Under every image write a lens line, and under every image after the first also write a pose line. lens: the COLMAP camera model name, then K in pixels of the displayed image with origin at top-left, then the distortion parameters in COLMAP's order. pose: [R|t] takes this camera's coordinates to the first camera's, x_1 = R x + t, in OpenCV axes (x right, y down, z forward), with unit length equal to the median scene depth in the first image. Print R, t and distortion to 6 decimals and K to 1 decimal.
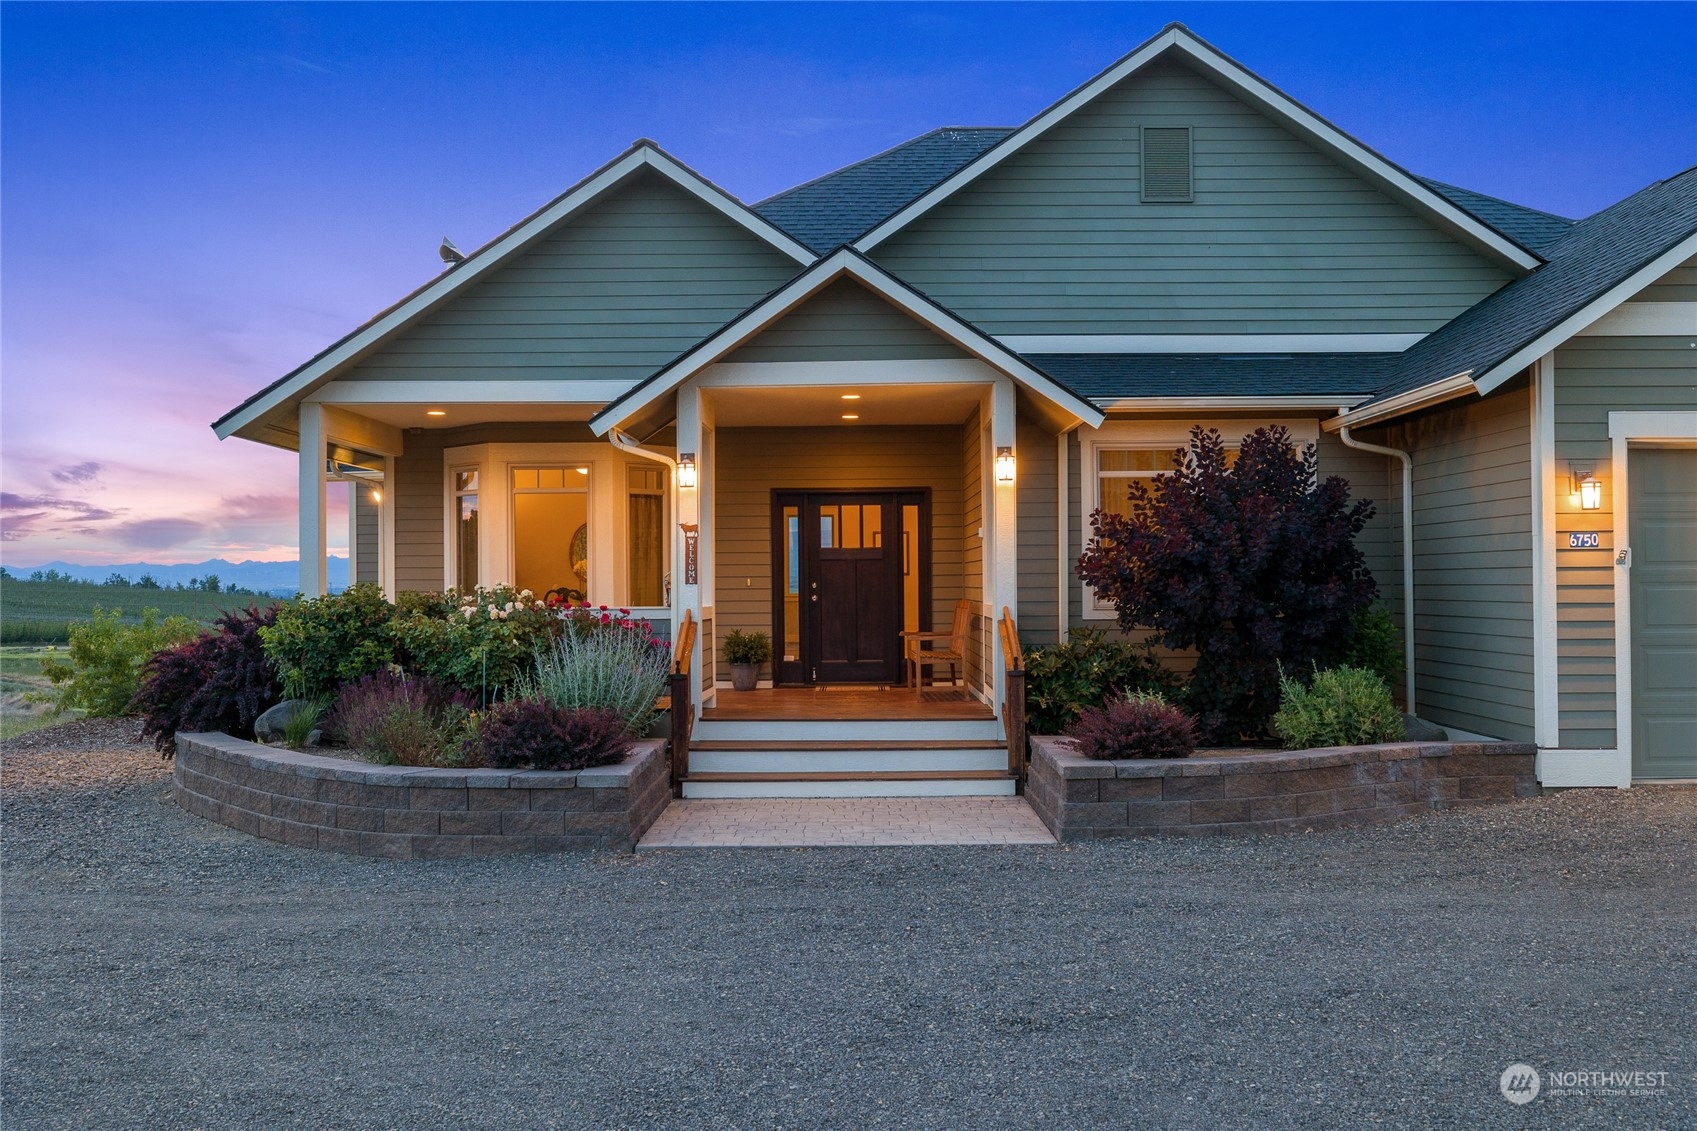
lens RADIAL K [[1590.4, 0, 848.9], [0, 1590.4, 564.4], [0, 0, 1]] dist [0.004692, 0.000000]
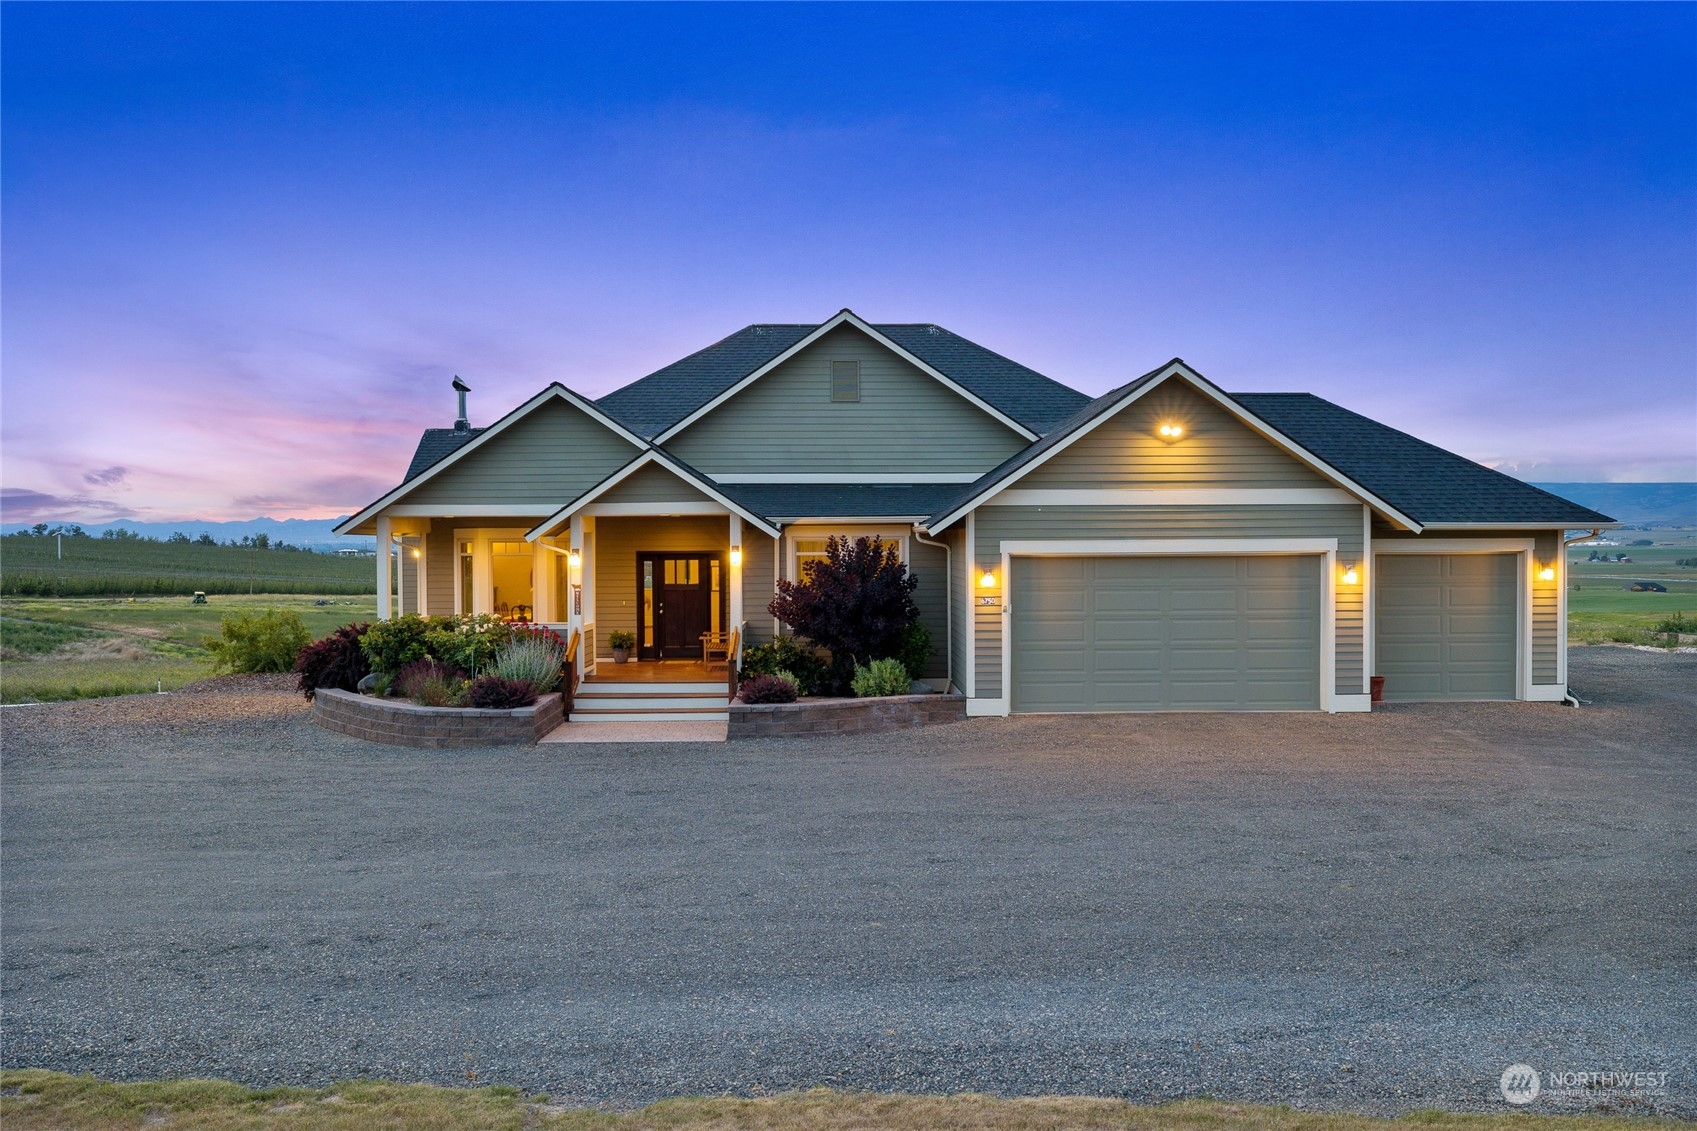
lens RADIAL K [[1386.0, 0, 847.6], [0, 1386.0, 566.3], [0, 0, 1]] dist [0.003734, 0.003765]
pose [[0.999792, 0.002058, 0.020312, 0.200517], [-0.002689, 0.999513, 0.031097, -0.101417], [-0.020239, -0.031146, 0.999310, -0.728169]]
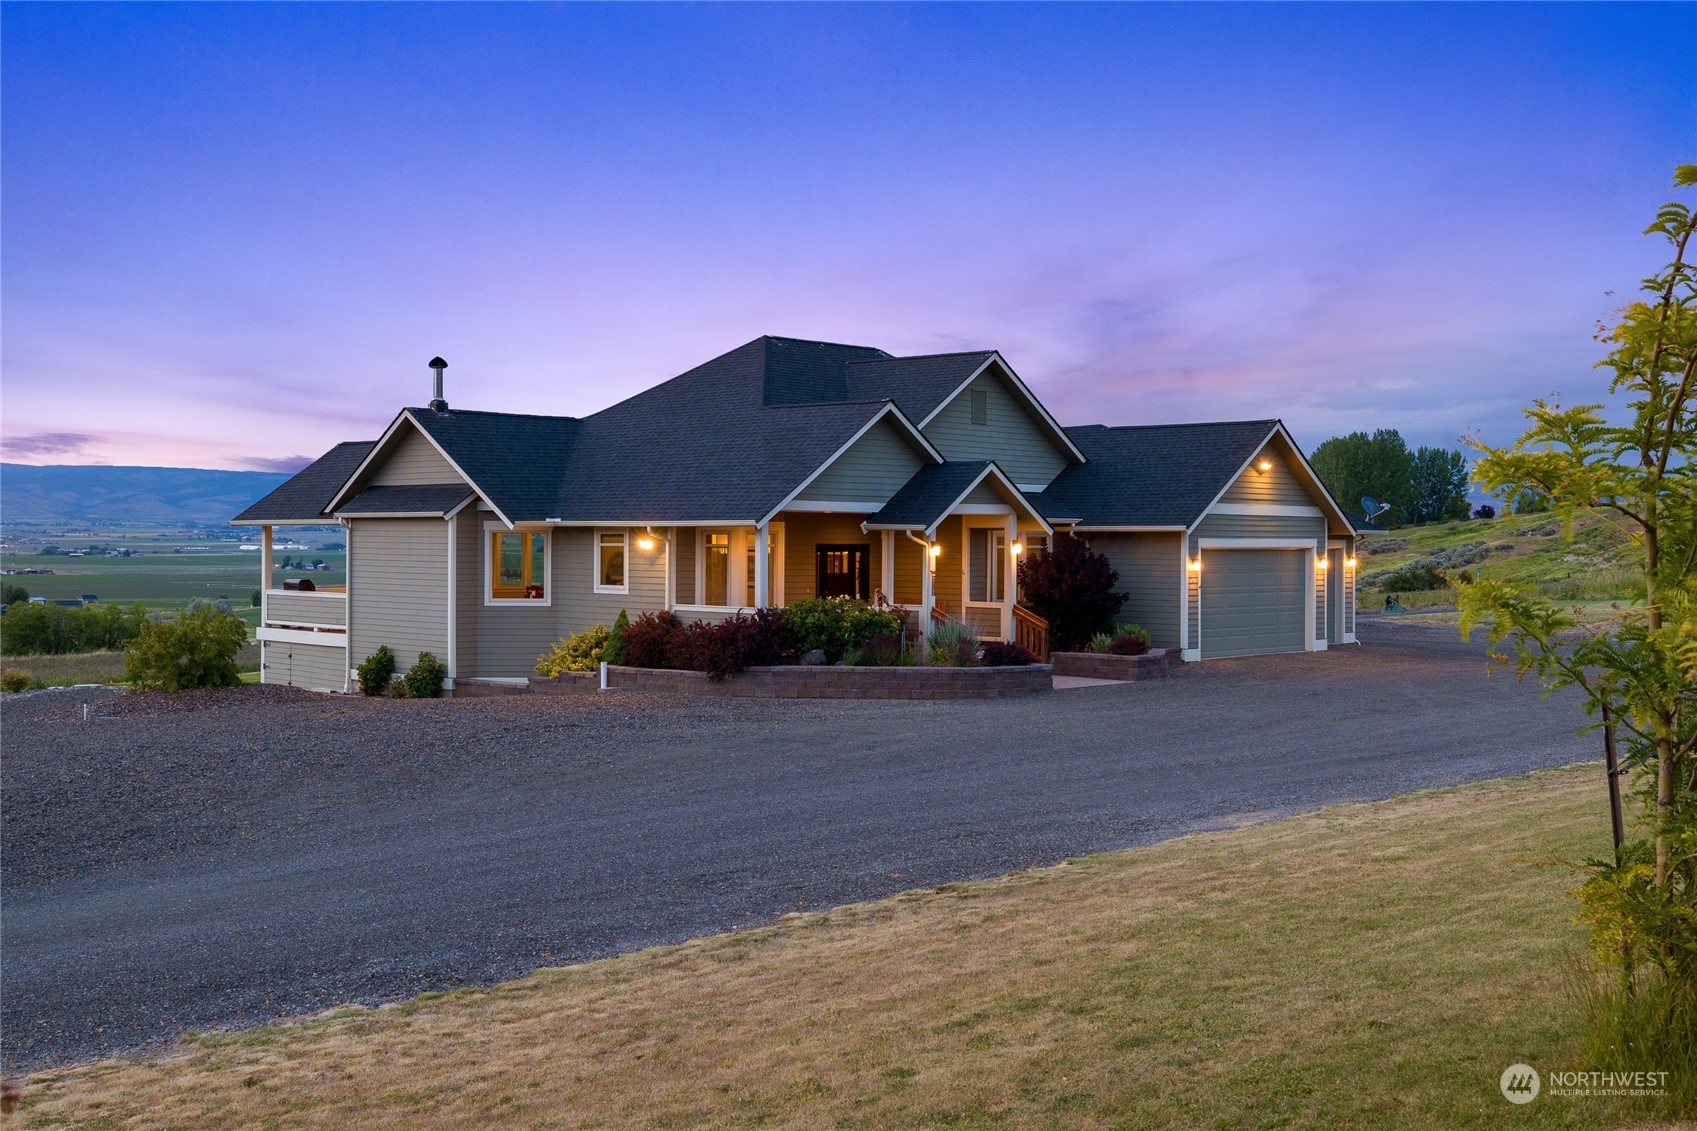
lens RADIAL K [[1853.2, 0, 849.5], [0, 1853.2, 562.2], [0, 0, 1]] dist [0.007482, 0.000000]
pose [[0.684535, 0.003720, 0.728971, -2.190760], [-0.020280, 0.999697, 0.013942, -0.073474], [-0.728698, -0.024327, 0.684403, -0.805368]]
